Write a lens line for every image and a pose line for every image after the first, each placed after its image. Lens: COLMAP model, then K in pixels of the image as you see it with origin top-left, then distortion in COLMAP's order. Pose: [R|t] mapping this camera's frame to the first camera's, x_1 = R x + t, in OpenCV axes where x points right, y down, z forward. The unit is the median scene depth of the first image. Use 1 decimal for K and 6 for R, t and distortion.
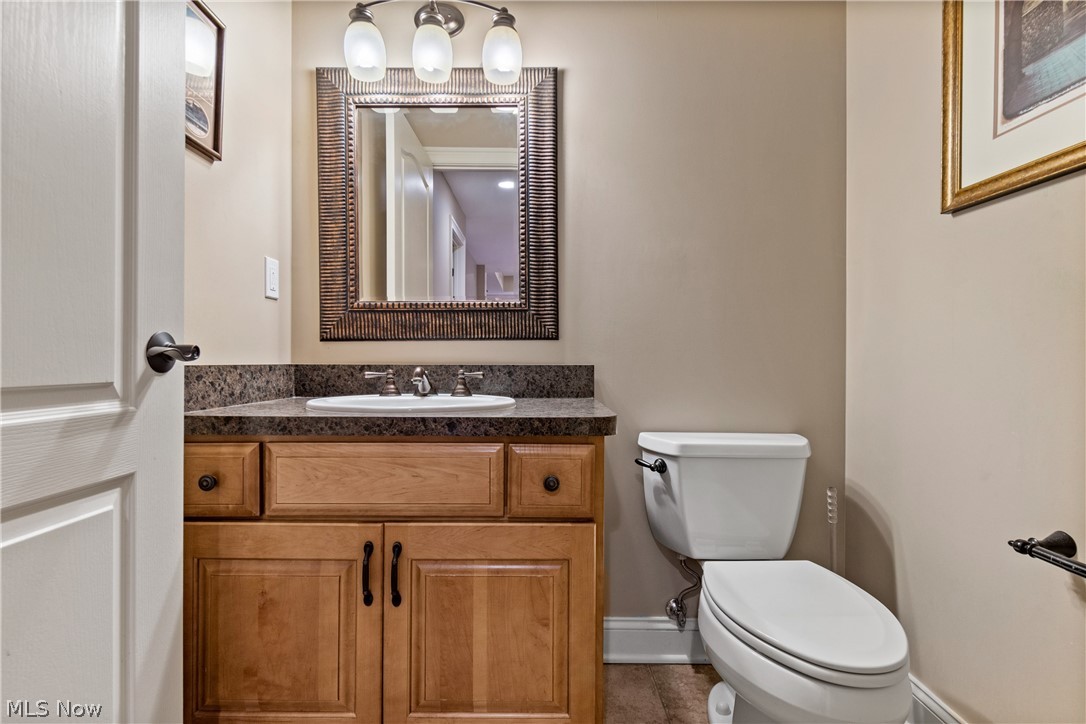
lens RADIAL K [[532.1, 0, 543.0], [0, 532.1, 362.0], [0, 0, 1]] dist [-0.000208, -0.000021]
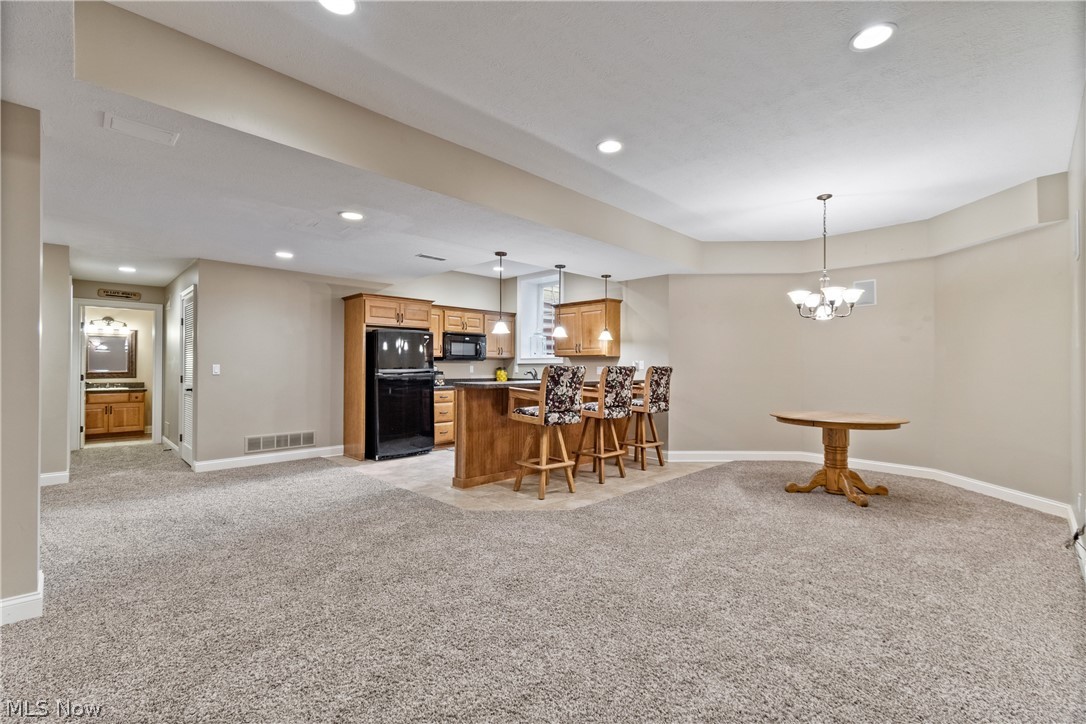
lens RADIAL K [[476.1, 0, 543.0], [0, 476.1, 362.0], [0, 0, 1]] dist [0.001951, -0.000266]
pose [[0.714180, 0.003675, 0.699952, -0.496857], [-0.000959, 0.999990, -0.004272, -0.221074], [-0.699961, 0.002379, 0.714177, -6.524911]]
